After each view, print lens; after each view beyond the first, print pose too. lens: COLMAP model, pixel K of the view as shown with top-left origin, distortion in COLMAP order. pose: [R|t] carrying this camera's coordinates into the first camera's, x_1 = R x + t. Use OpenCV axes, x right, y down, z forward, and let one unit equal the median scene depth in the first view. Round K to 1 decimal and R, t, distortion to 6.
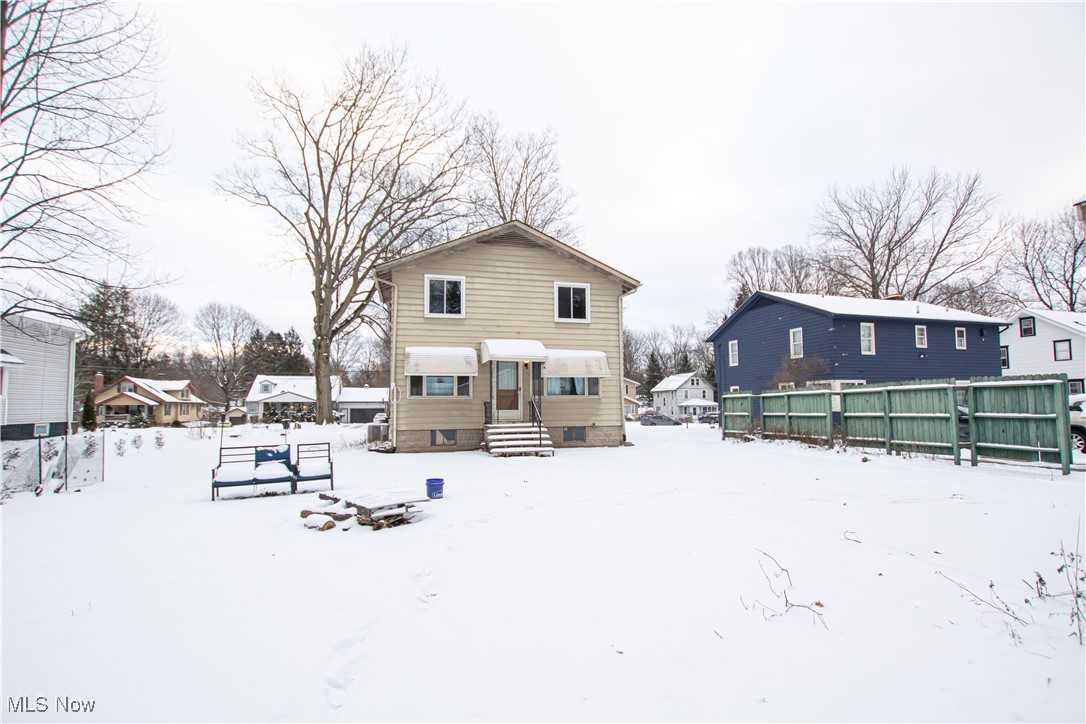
lens RADIAL K [[505.8, 0, 546.6], [0, 505.8, 371.6], [0, 0, 1]] dist [-0.024515, 0.000073]
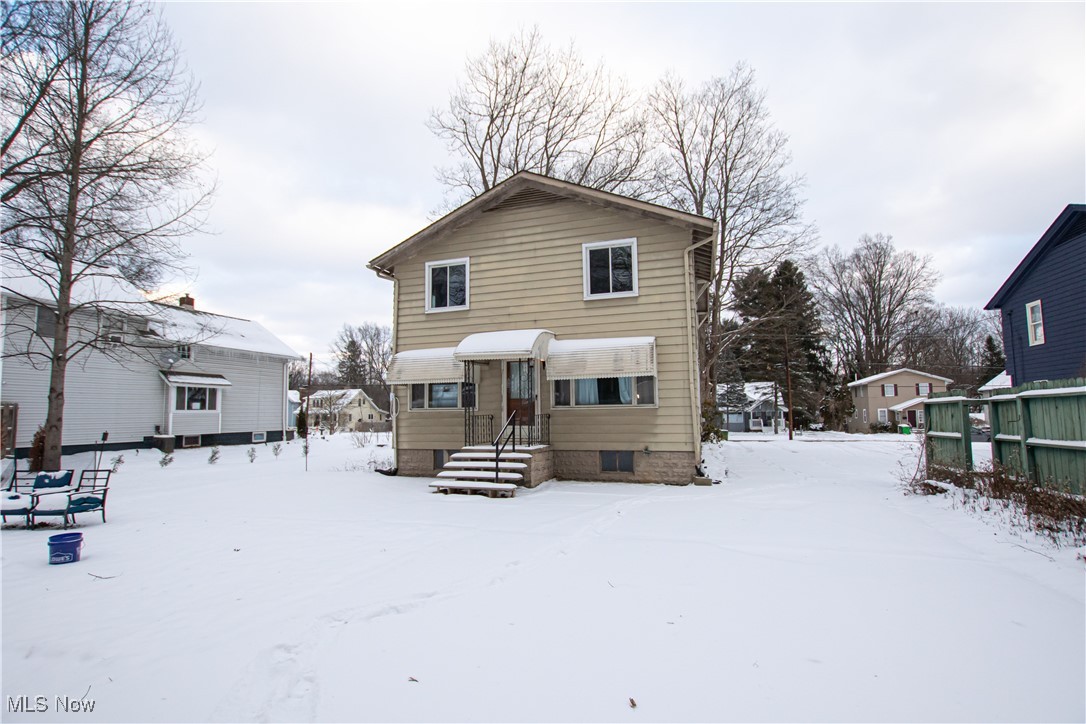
lens RADIAL K [[505.8, 0, 546.6], [0, 505.8, 371.6], [0, 0, 1]] dist [-0.024515, 0.000073]
pose [[0.838816, -0.048099, -0.542287, 0.350543], [0.041994, 0.998838, -0.023636, 0.014915], [0.542794, -0.002946, 0.839861, 0.382520]]
